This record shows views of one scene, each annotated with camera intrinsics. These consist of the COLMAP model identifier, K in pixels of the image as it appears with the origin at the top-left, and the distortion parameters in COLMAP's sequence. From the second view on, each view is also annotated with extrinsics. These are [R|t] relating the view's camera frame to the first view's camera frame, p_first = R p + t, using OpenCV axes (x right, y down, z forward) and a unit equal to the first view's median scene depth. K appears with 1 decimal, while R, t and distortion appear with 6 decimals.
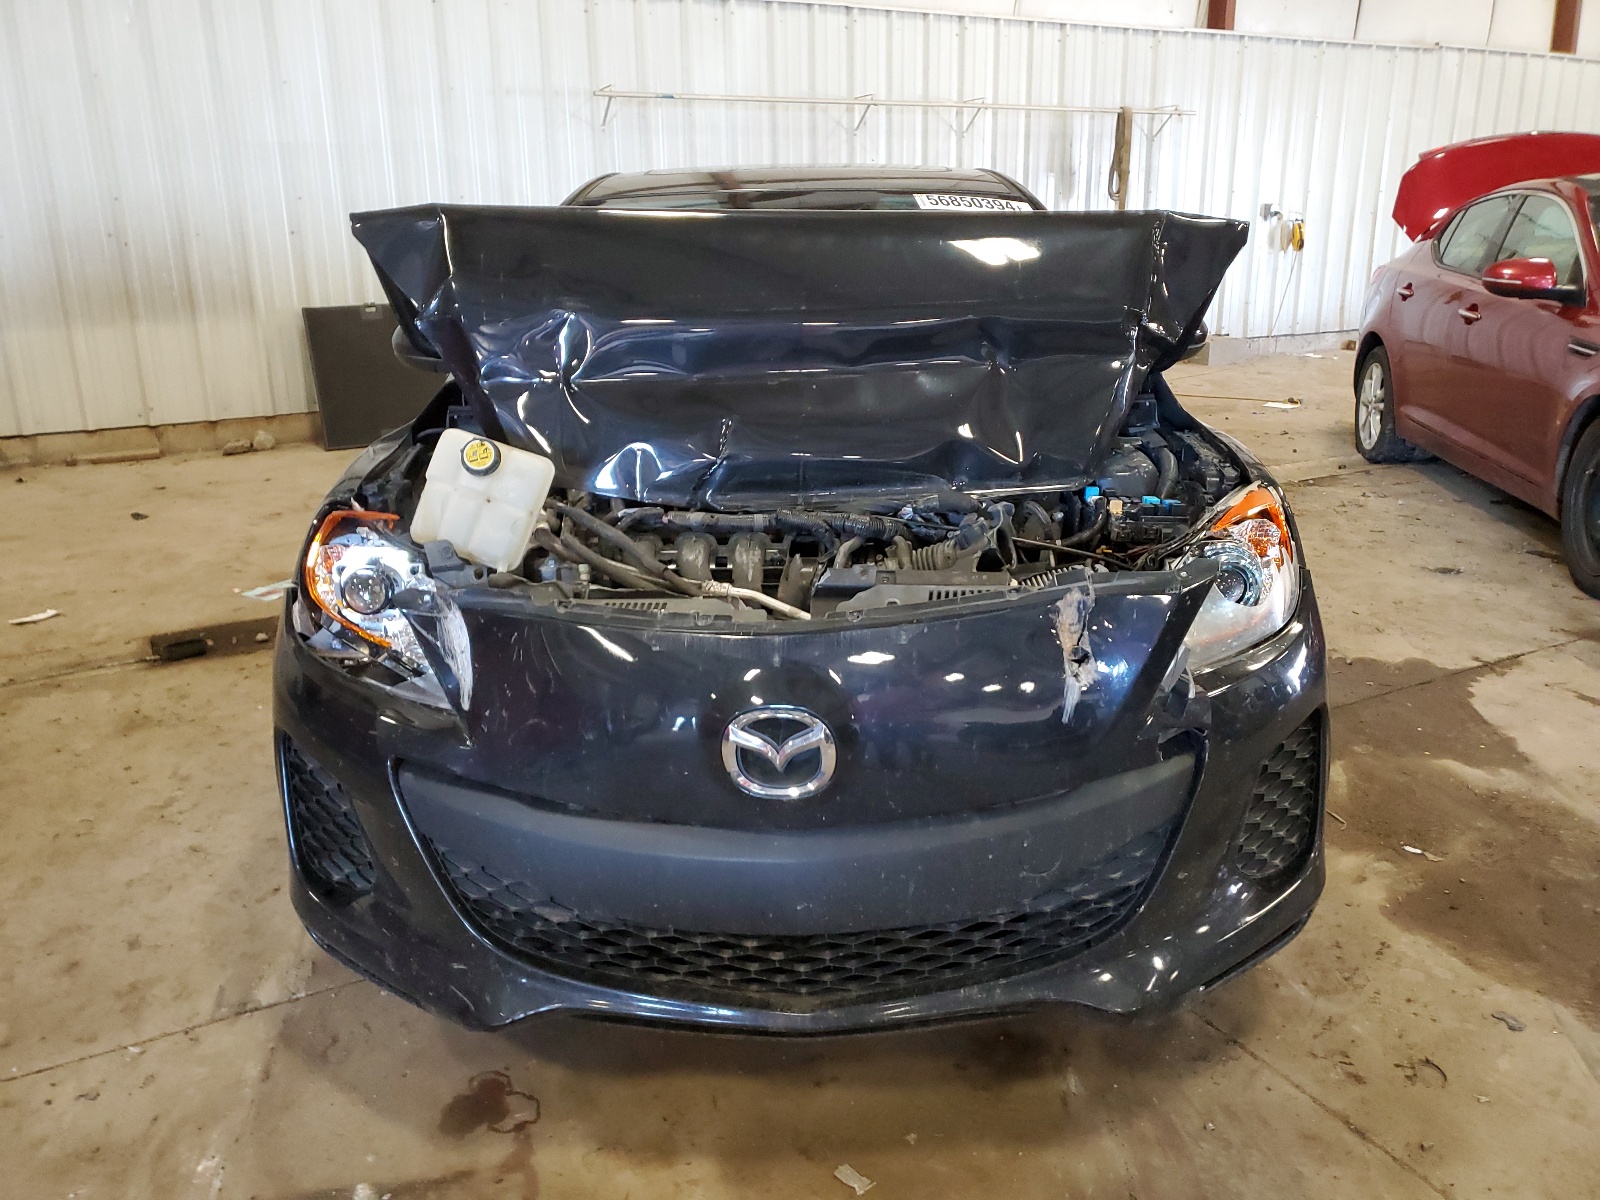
lens RADIAL K [[1220.1, 0, 807.4], [0, 1220.1, 598.9], [0, 0, 1]] dist [-0.000264, 0.018686]
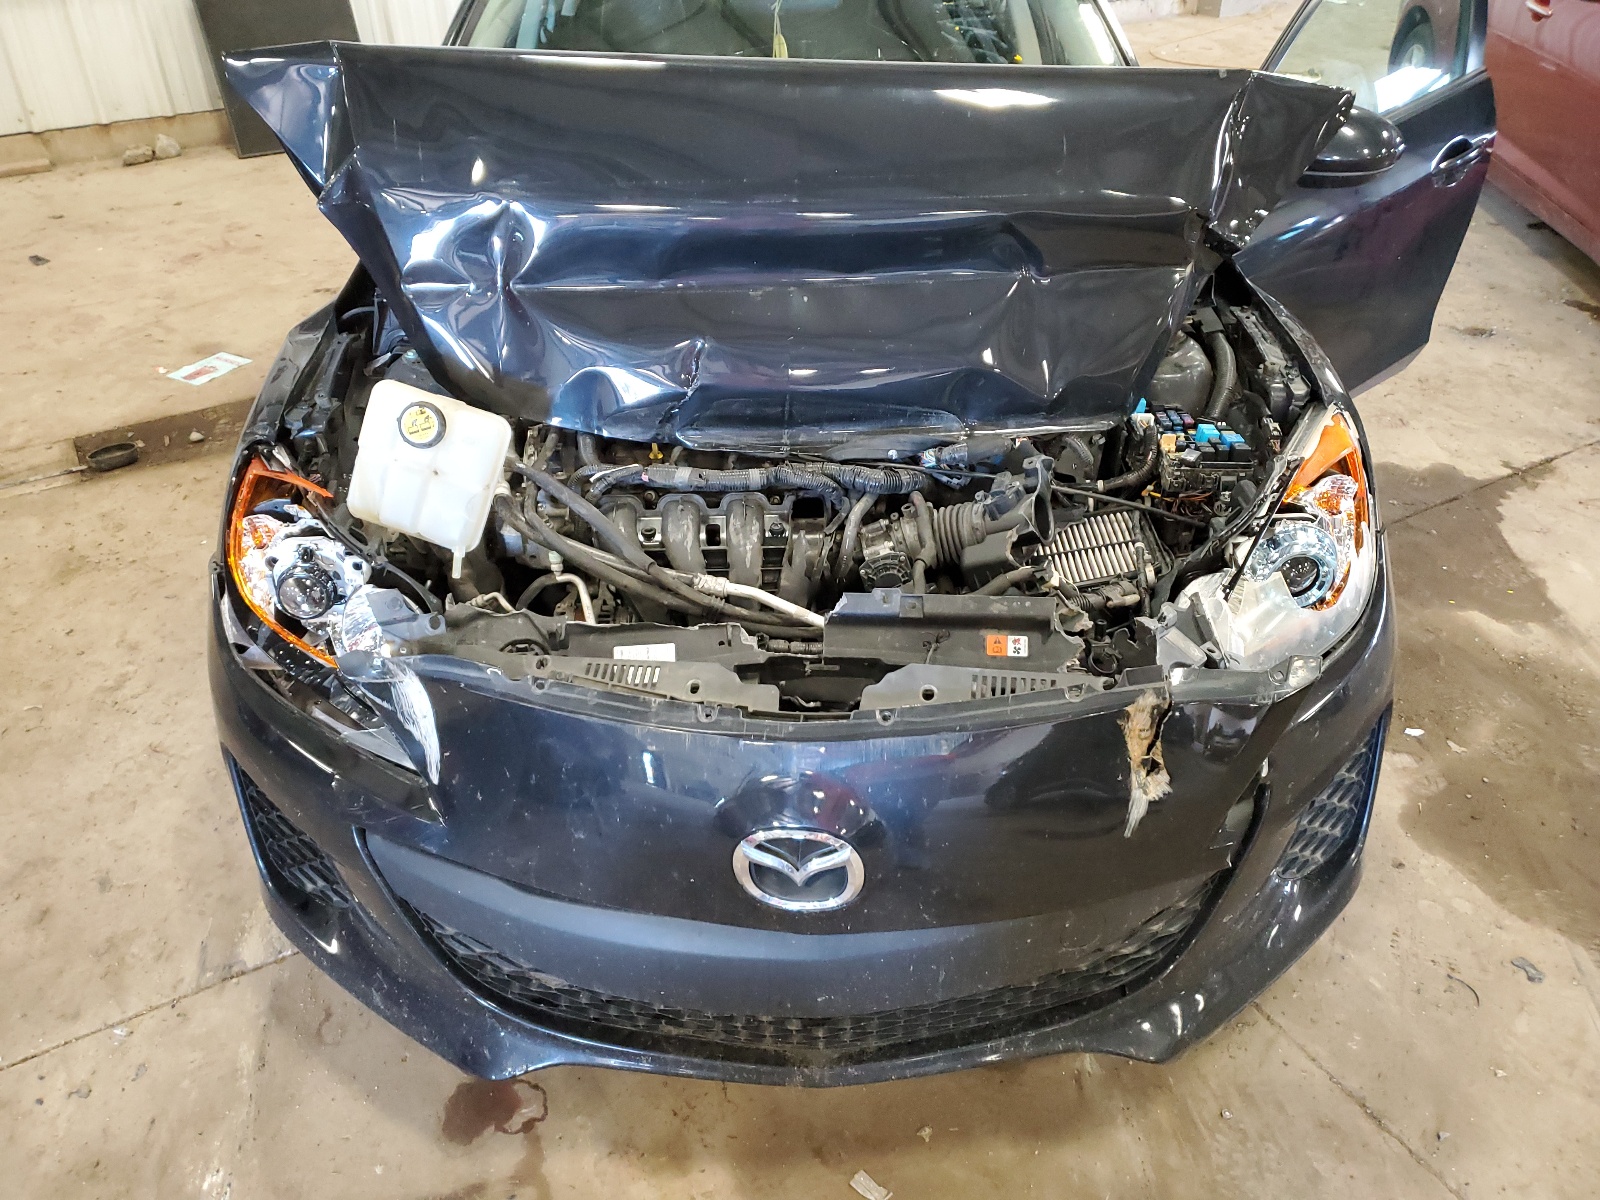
lens RADIAL K [[1220.1, 0, 793.5], [0, 1220.1, 602.9], [0, 0, 1]] dist [-0.000264, 0.018686]
pose [[0.999765, -0.014478, 0.016110, -0.028754], [0.009316, 0.958889, 0.283629, -0.228165], [-0.019554, -0.283413, 0.958799, 0.158103]]
